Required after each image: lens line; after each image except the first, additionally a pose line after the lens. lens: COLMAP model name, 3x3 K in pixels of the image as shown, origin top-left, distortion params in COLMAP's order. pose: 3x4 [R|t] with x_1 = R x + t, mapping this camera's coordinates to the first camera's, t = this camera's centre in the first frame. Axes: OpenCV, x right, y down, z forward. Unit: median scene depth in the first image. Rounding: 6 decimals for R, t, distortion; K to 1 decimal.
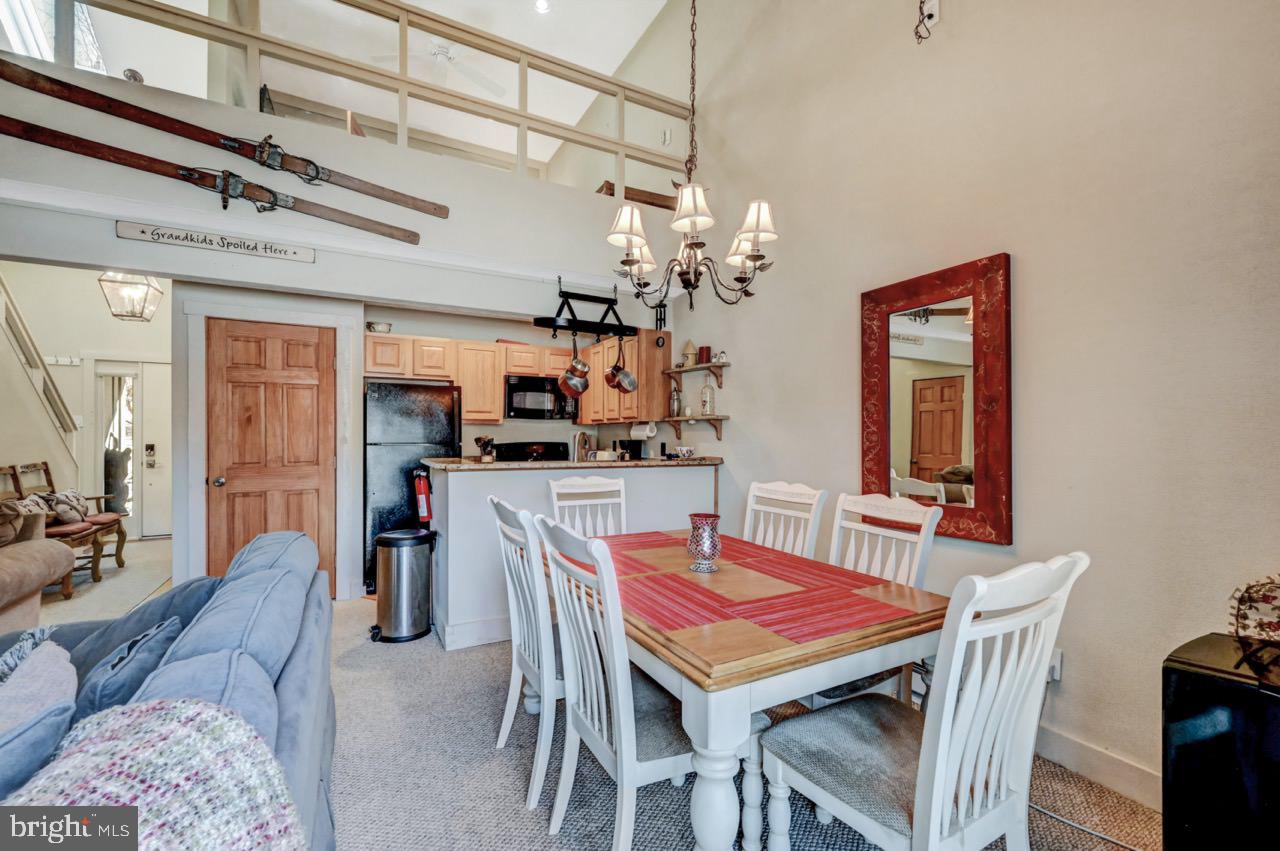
lens RADIAL K [[538.7, 0, 641.4], [0, 538.7, 430.8], [0, 0, 1]] dist [0.000129, -0.000045]
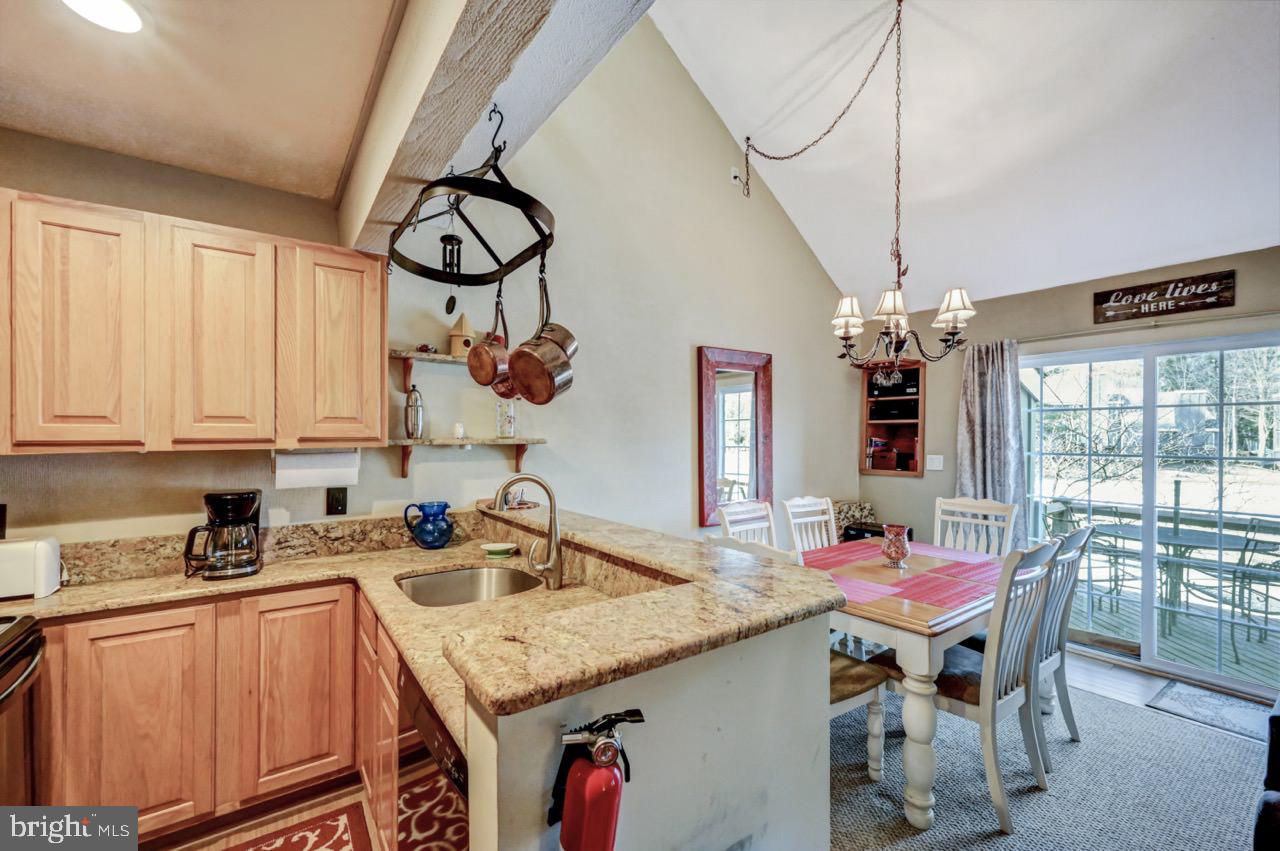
lens RADIAL K [[520.7, 0, 642.7], [0, 520.7, 435.6], [0, 0, 1]] dist [-0.000267, 0.000217]
pose [[-0.132382, -0.004666, 0.991188, -0.573729], [-0.006804, 0.999970, 0.003798, -0.036383], [-0.991175, -0.006241, -0.132409, 0.952127]]
